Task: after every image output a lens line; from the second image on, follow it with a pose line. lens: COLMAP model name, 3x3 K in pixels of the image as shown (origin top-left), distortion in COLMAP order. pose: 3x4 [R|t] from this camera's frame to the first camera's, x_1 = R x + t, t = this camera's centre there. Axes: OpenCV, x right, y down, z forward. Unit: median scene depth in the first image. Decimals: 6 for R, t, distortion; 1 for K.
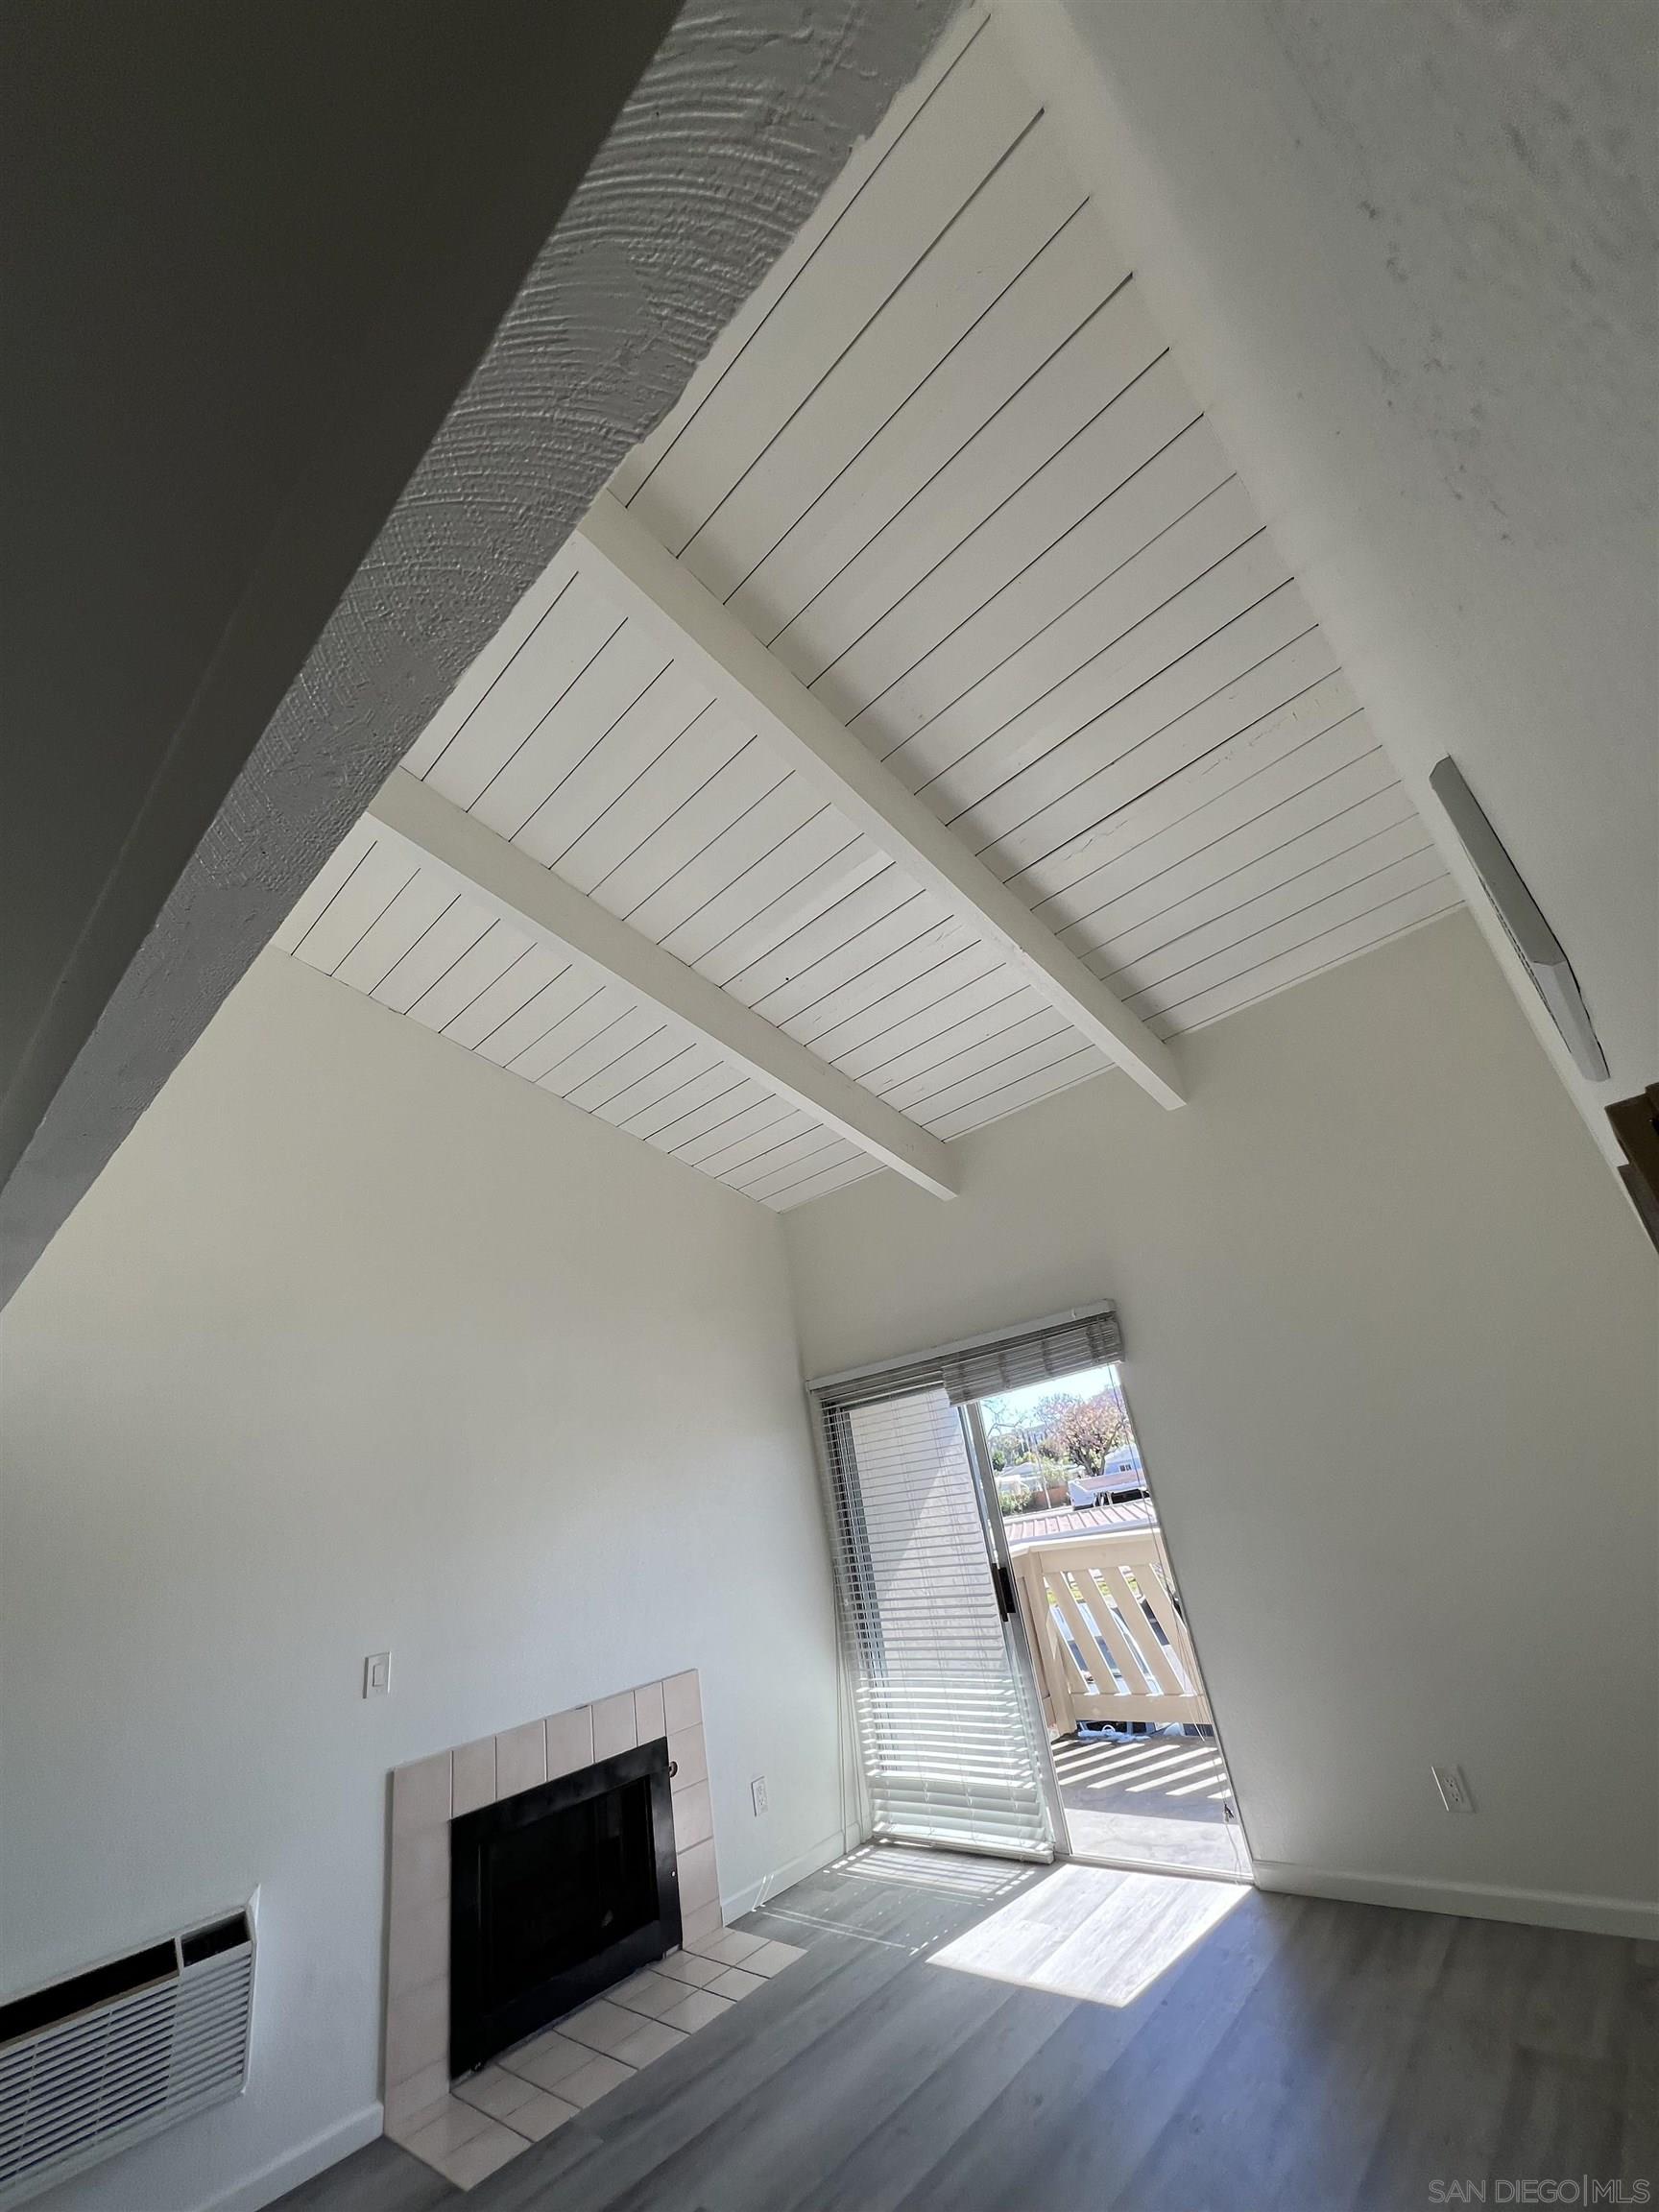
lens RADIAL K [[887.8, 0, 827.9], [0, 887.8, 1091.2], [0, 0, 1]] dist [0.000209, -0.000040]
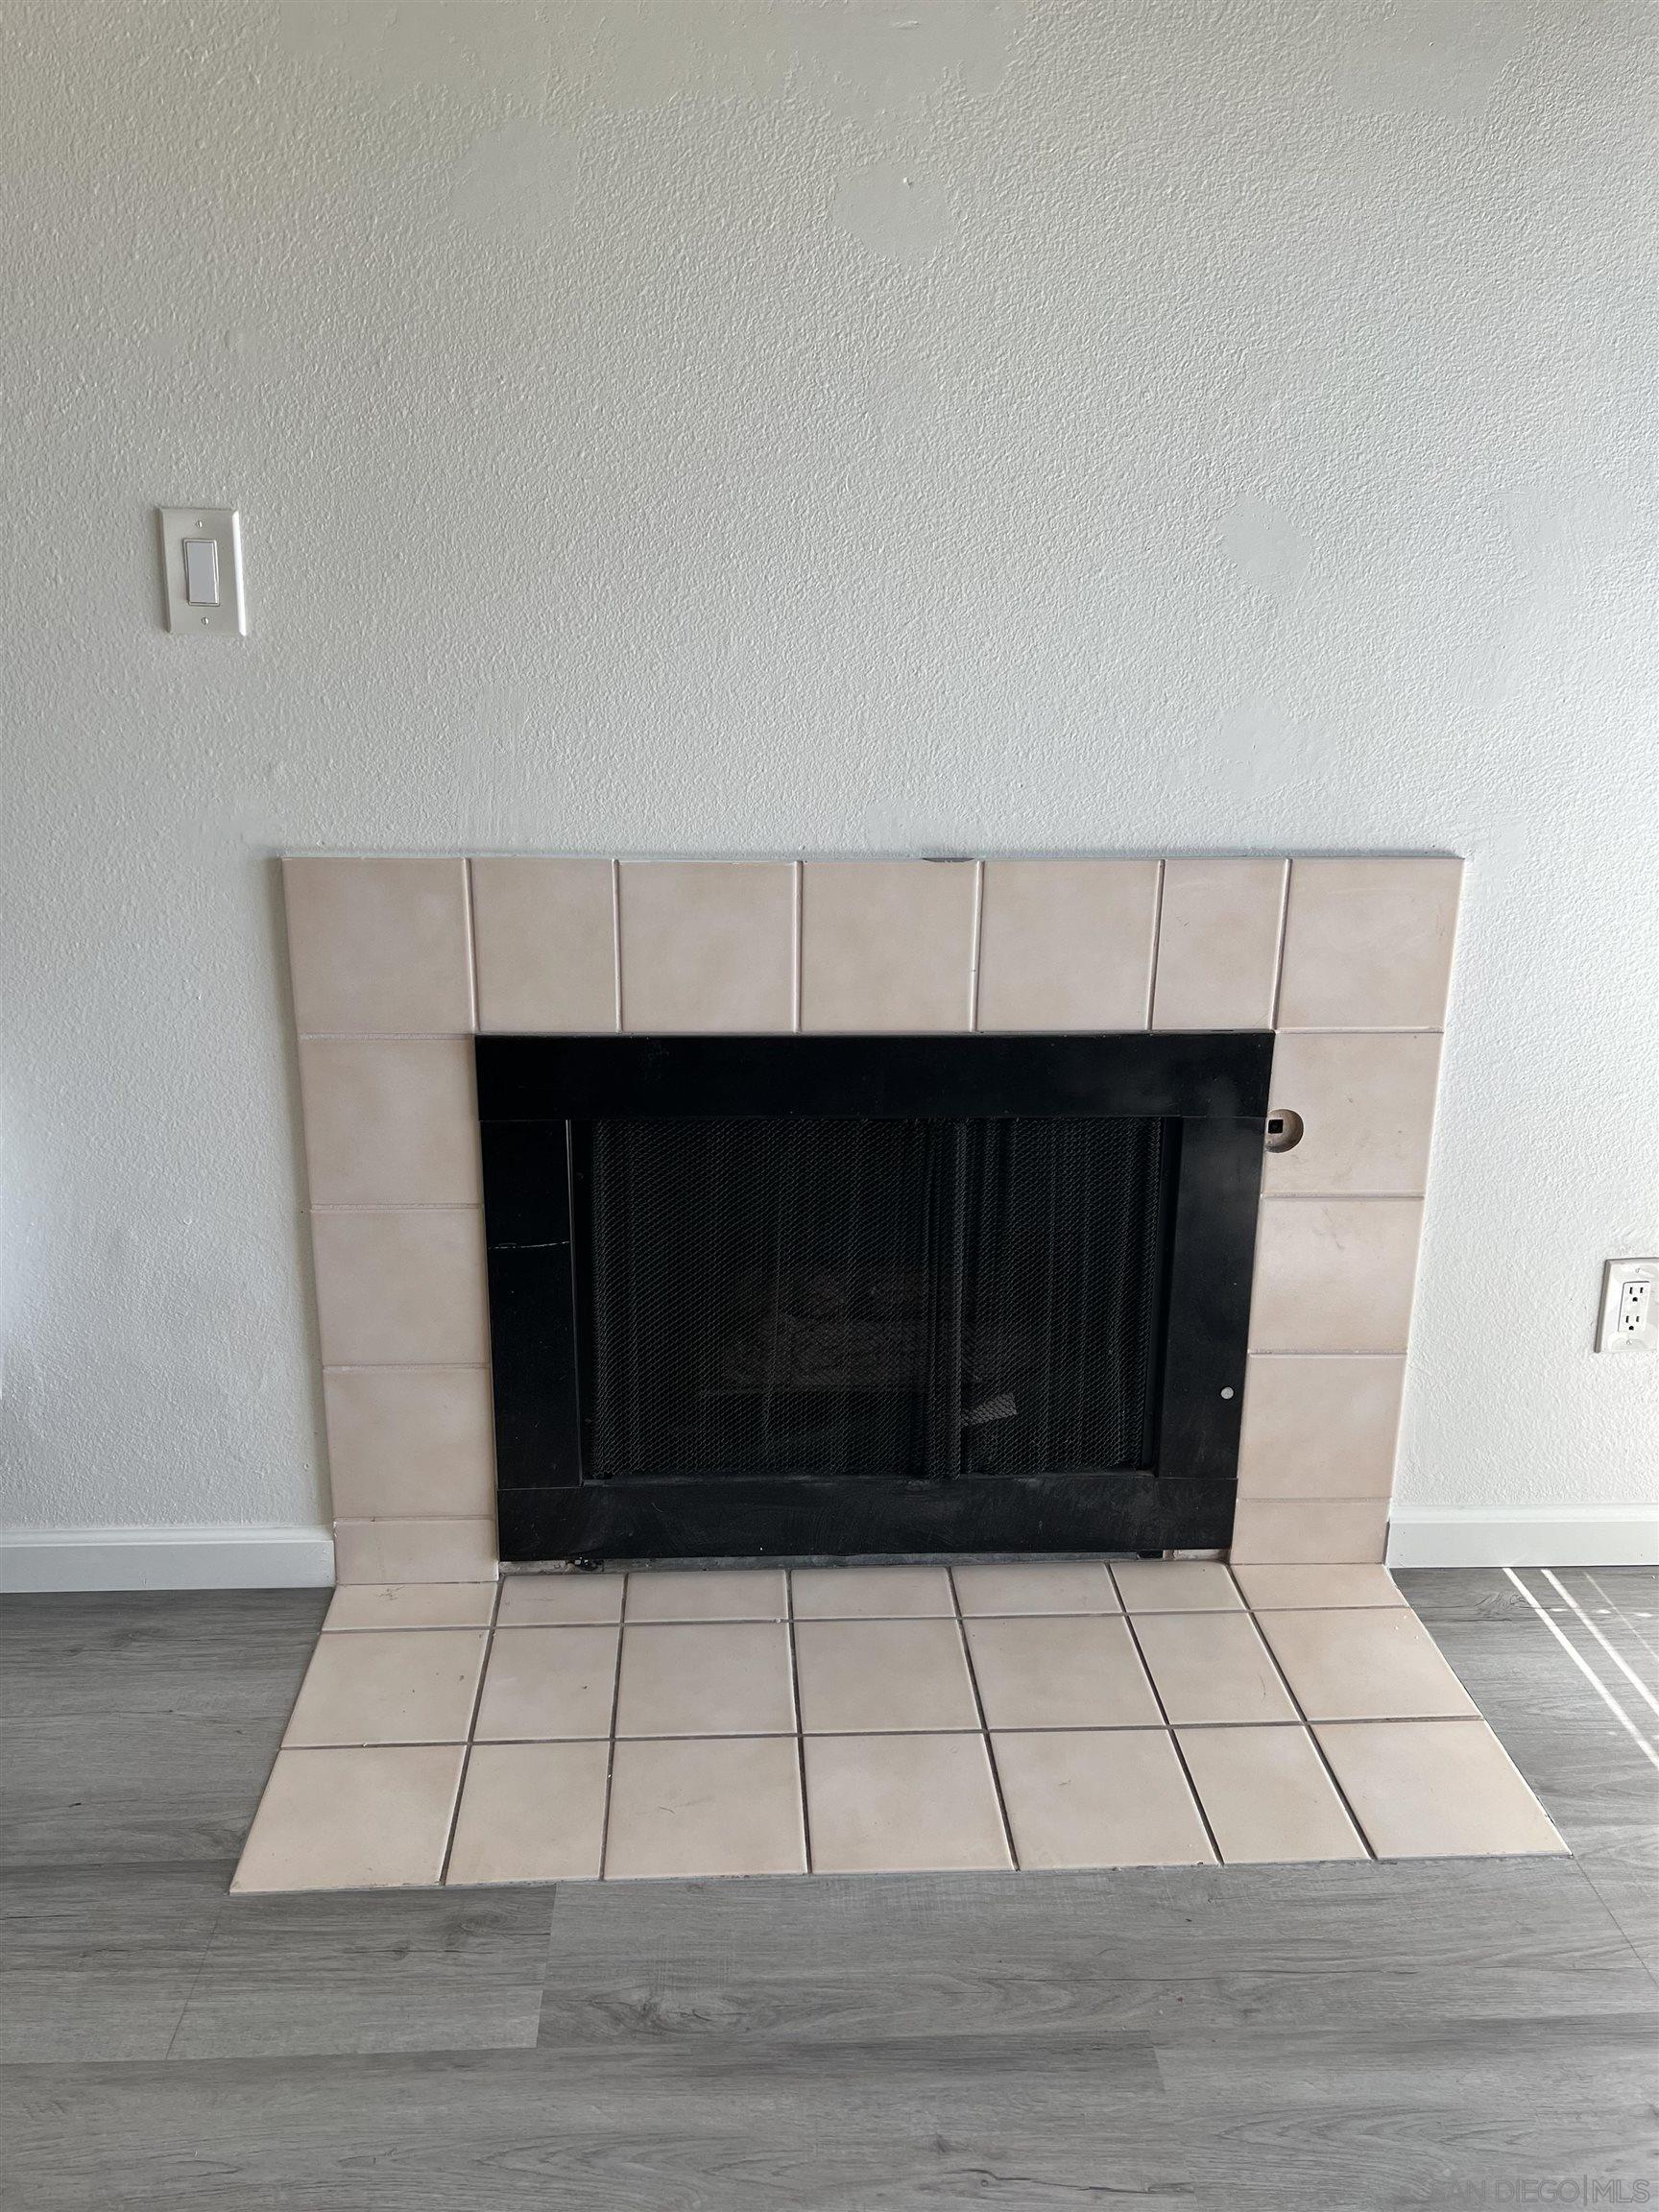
lens RADIAL K [[1726.8, 0, 818.7], [0, 1726.8, 1086.4], [0, 0, 1]] dist [0.032255, 0.005891]
pose [[0.720081, 0.359182, -0.593693, 0.046312], [0.163886, 0.743360, 0.648504, 0.446511], [0.674258, -0.564274, 0.476414, 0.772442]]
